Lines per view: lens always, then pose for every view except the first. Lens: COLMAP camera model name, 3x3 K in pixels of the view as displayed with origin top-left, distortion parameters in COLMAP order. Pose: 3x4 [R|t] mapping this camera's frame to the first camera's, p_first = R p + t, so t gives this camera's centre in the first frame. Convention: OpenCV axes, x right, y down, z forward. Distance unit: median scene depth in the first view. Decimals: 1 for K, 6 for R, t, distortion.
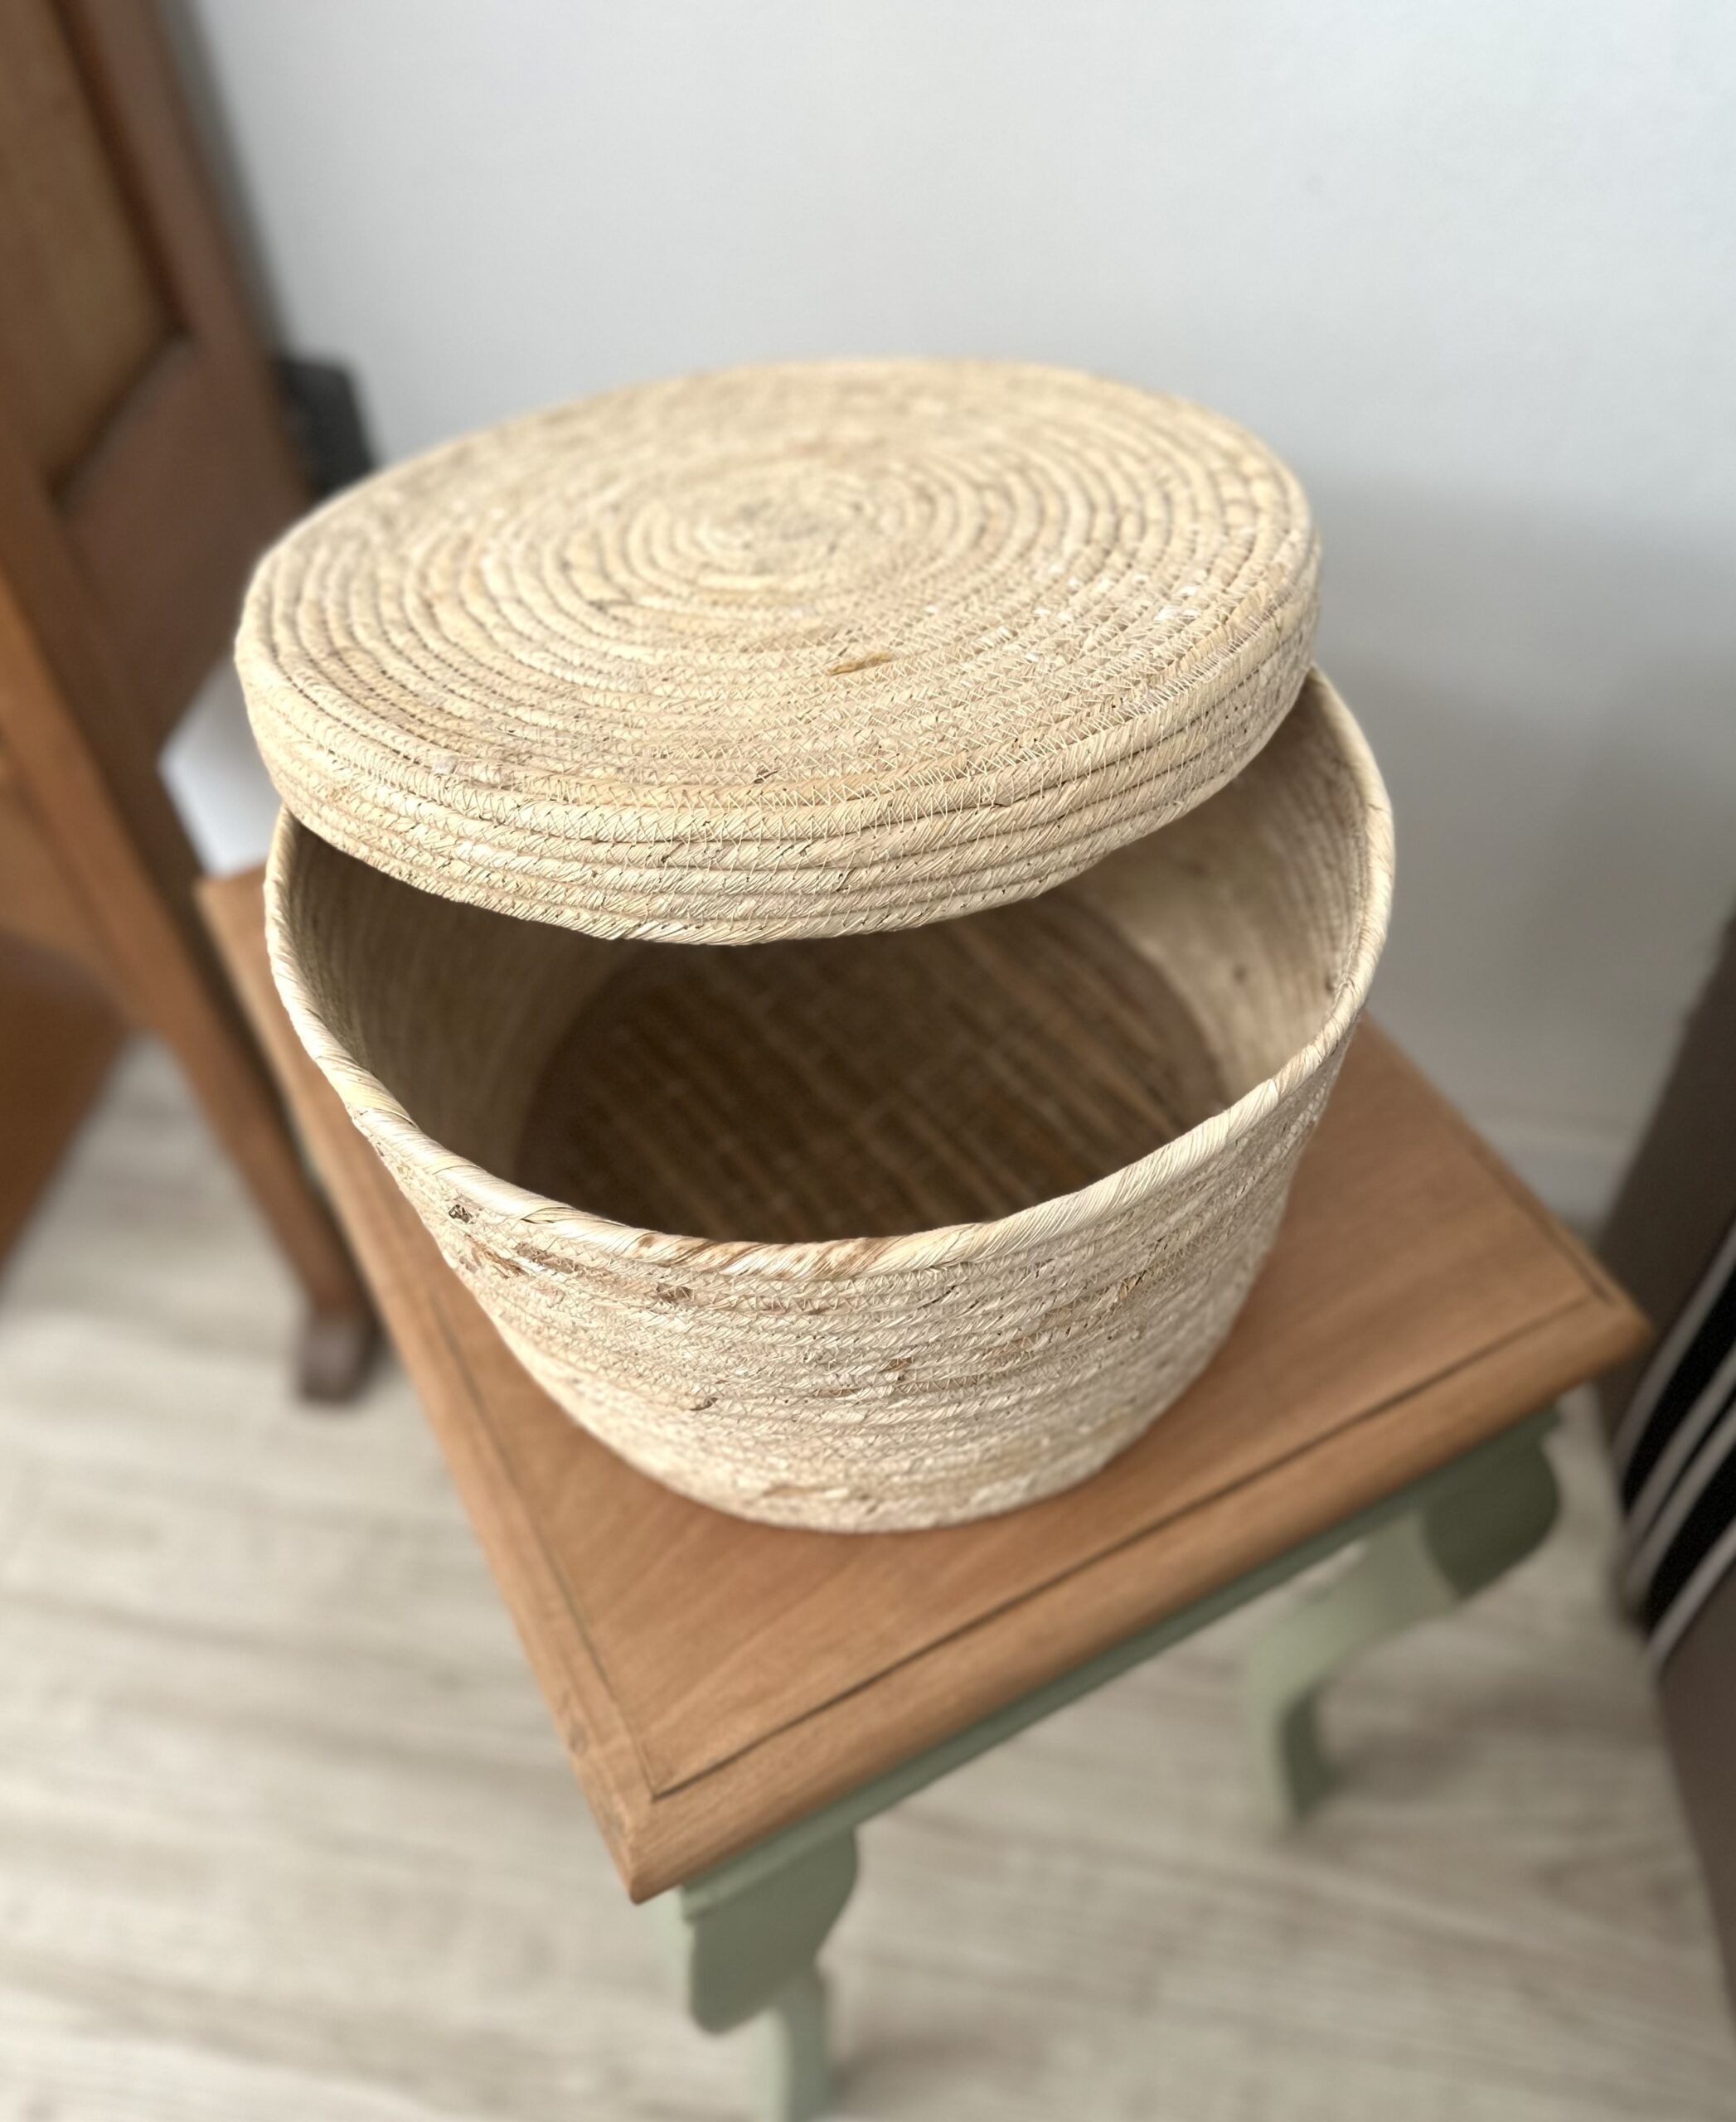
lens RADIAL K [[1767.0, 0, 900.3], [0, 1767.0, 1057.5], [0, 0, 1]] dist [0.002987, -0.039511]
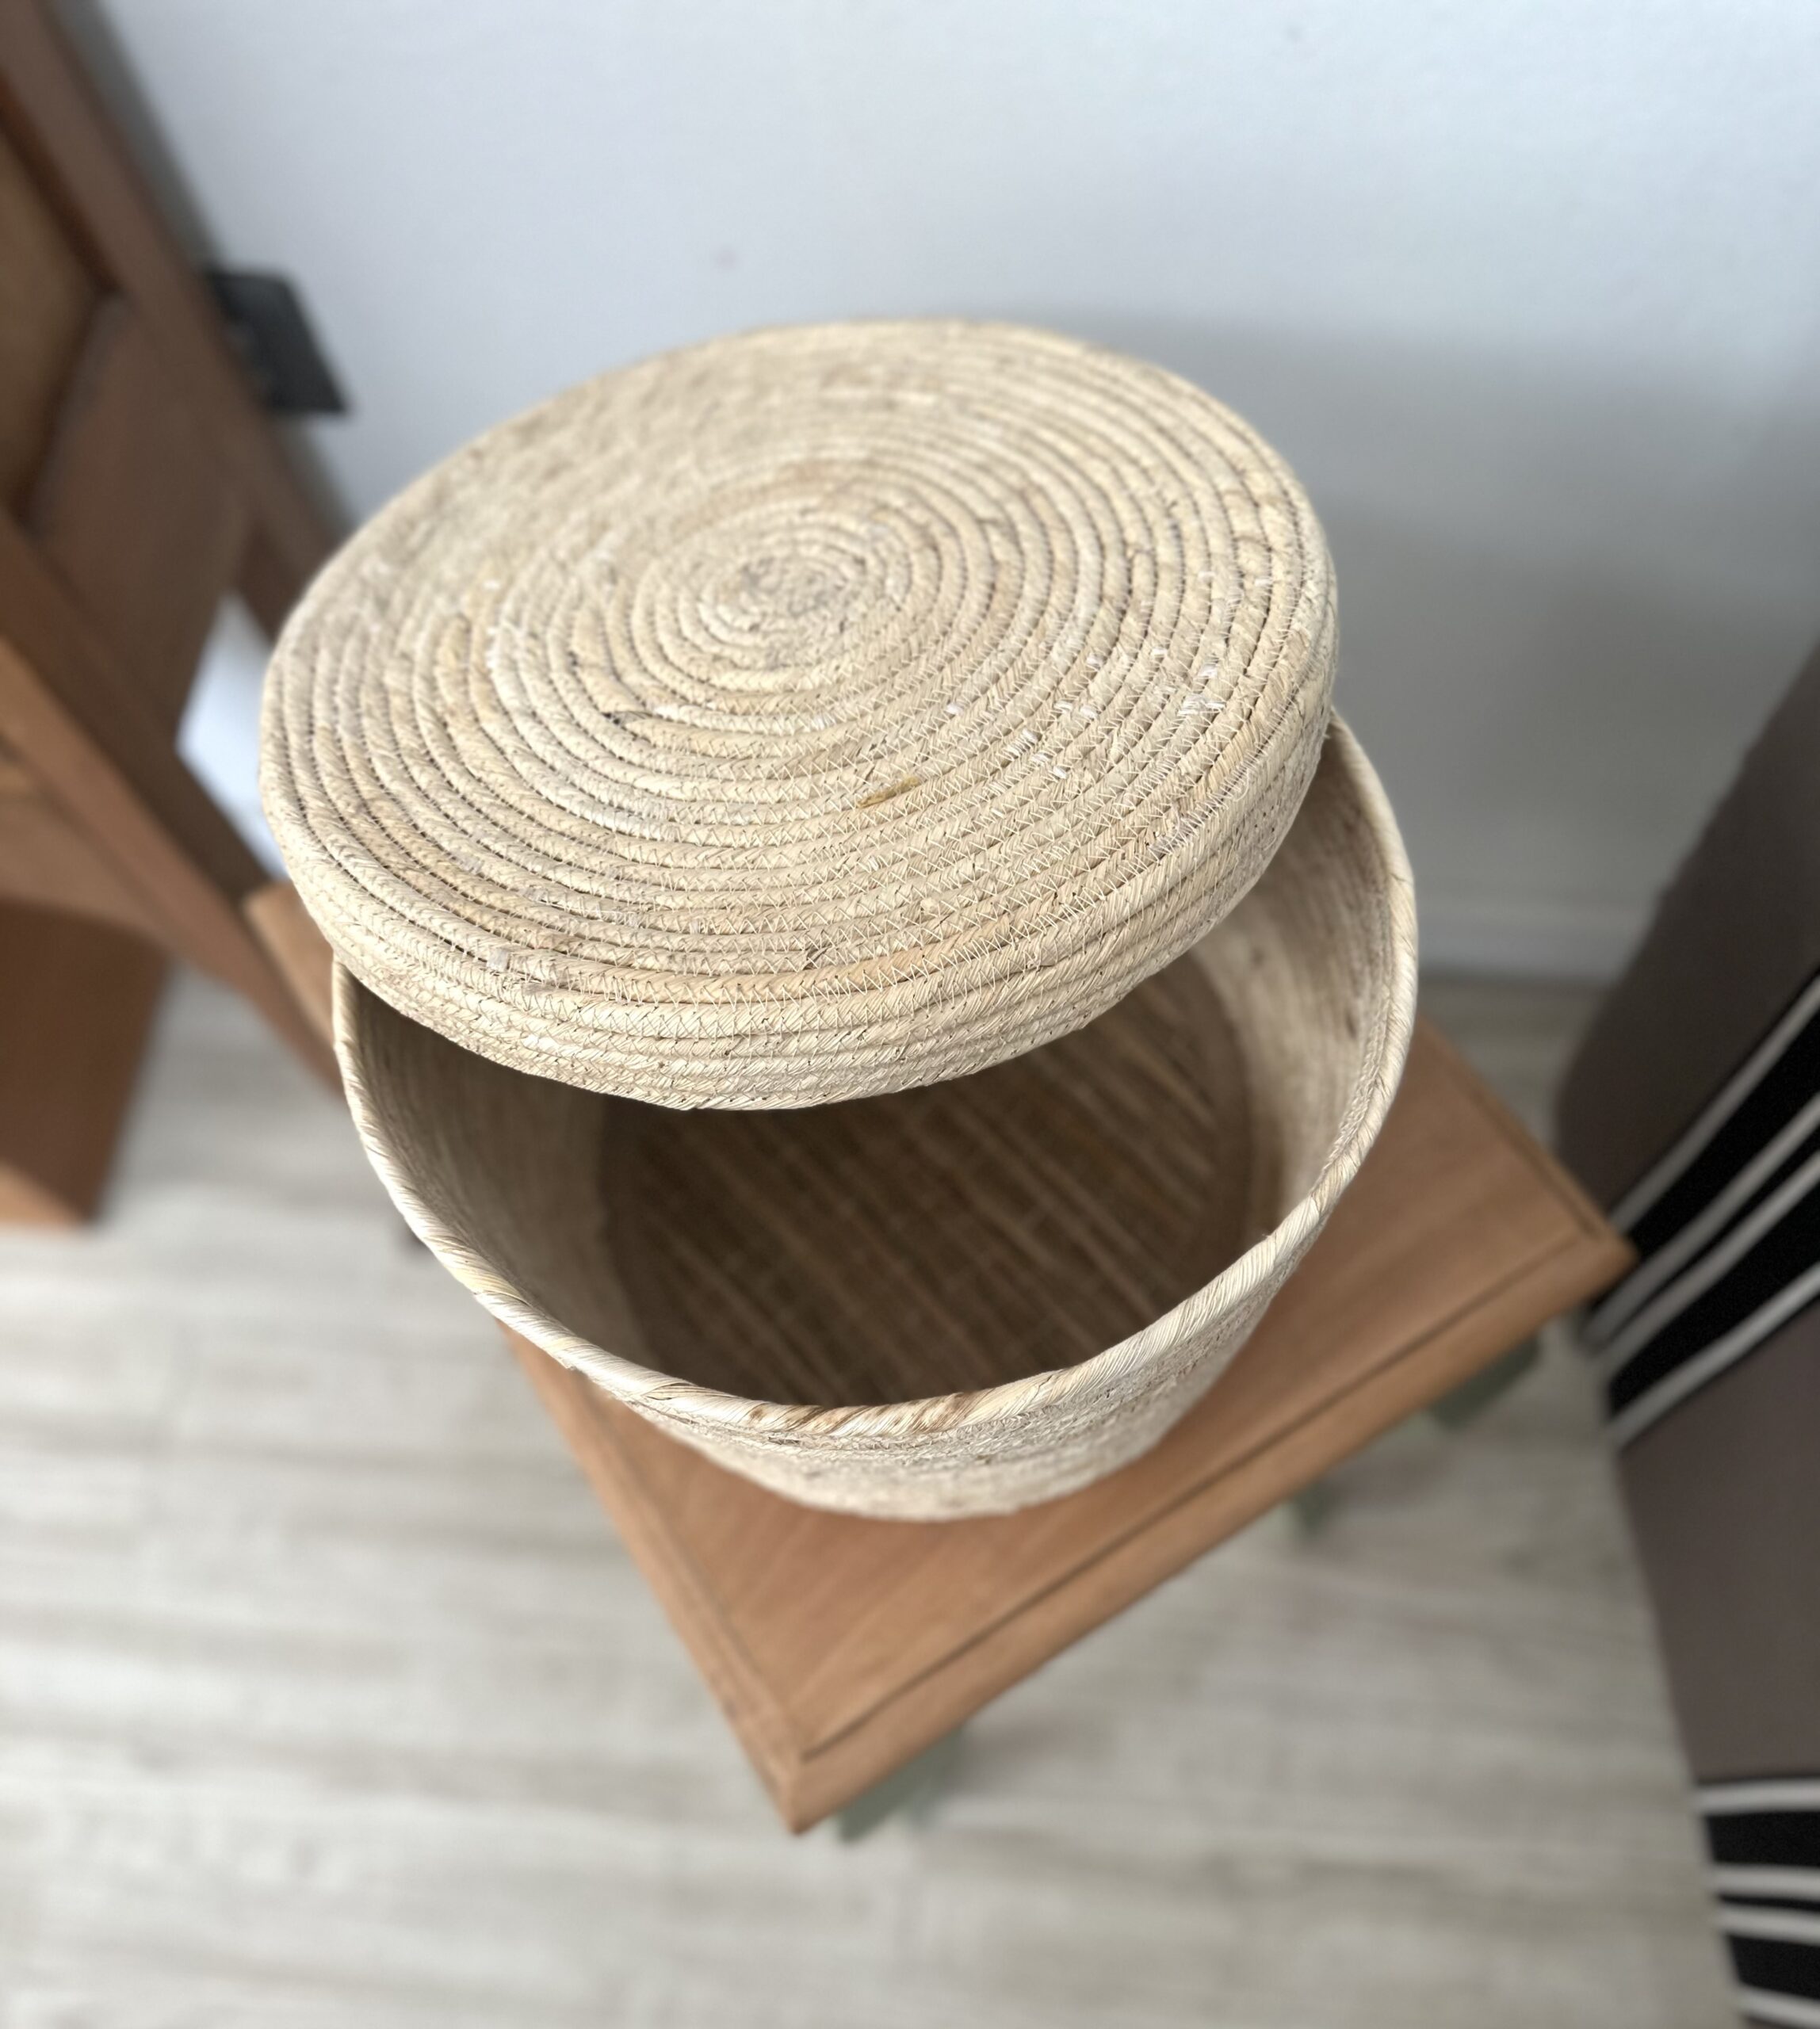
lens RADIAL K [[1619.4, 0, 910.0], [0, 1619.4, 1014.5], [0, 0, 1]] dist [-0.019039, -0.009093]
pose [[0.996028, -0.088817, 0.006357, -0.028010], [0.083681, 0.958054, 0.274099, -0.351600], [-0.030435, -0.272478, 0.961680, 0.079988]]
